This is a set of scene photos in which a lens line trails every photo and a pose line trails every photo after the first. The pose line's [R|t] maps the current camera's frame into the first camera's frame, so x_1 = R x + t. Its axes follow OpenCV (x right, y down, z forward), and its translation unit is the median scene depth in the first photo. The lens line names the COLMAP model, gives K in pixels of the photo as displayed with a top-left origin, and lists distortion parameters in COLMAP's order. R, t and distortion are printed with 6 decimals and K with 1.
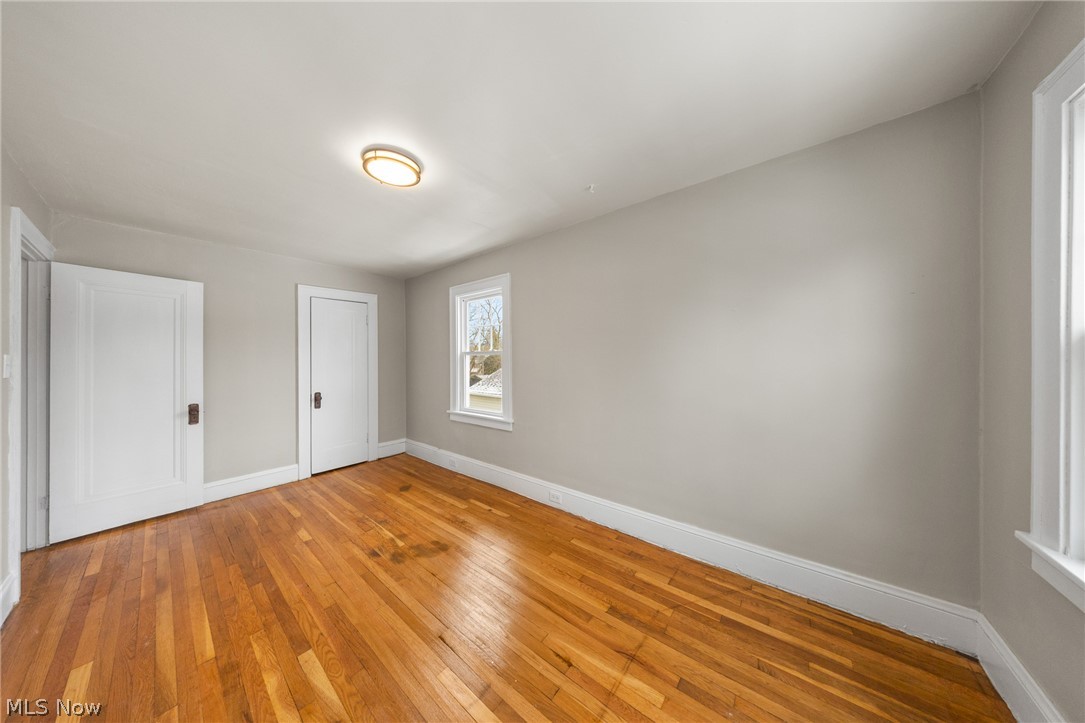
lens RADIAL K [[311.7, 0, 542.2], [0, 311.7, 356.3], [0, 0, 1]] dist [0.000519, -0.000035]
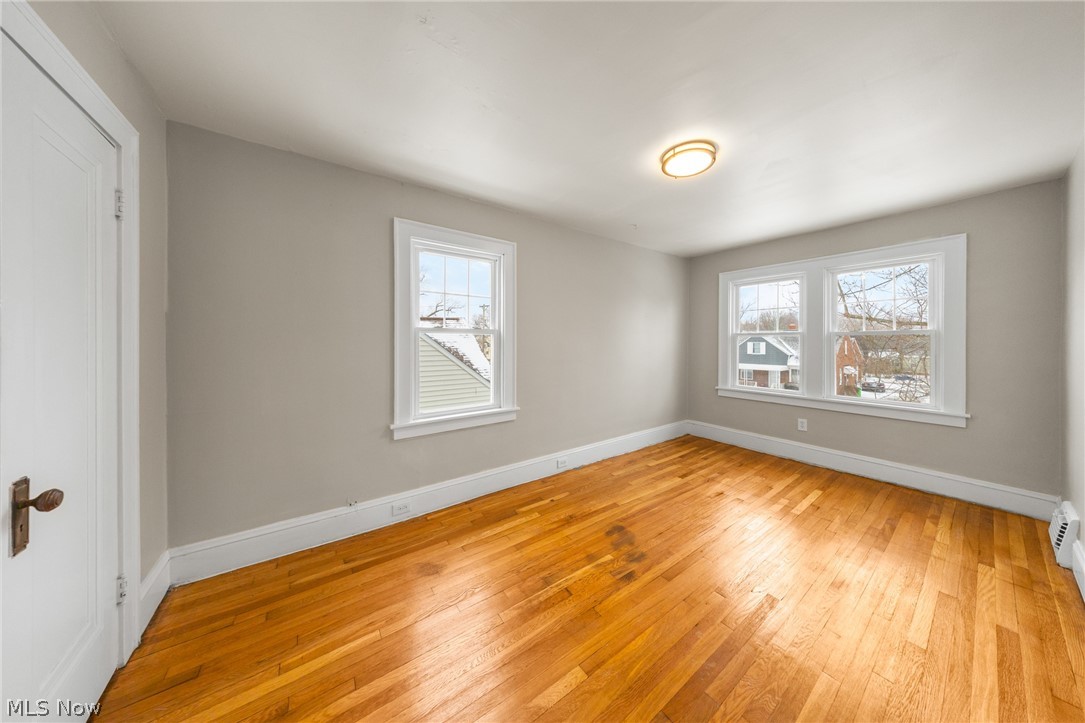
lens RADIAL K [[311.7, 0, 542.2], [0, 311.7, 356.3], [0, 0, 1]] dist [0.000519, -0.000035]
pose [[0.287997, -0.038250, 0.956867, -1.273542], [-0.011236, 0.998998, 0.043316, 0.028542], [-0.957565, -0.023226, 0.287279, 0.934920]]
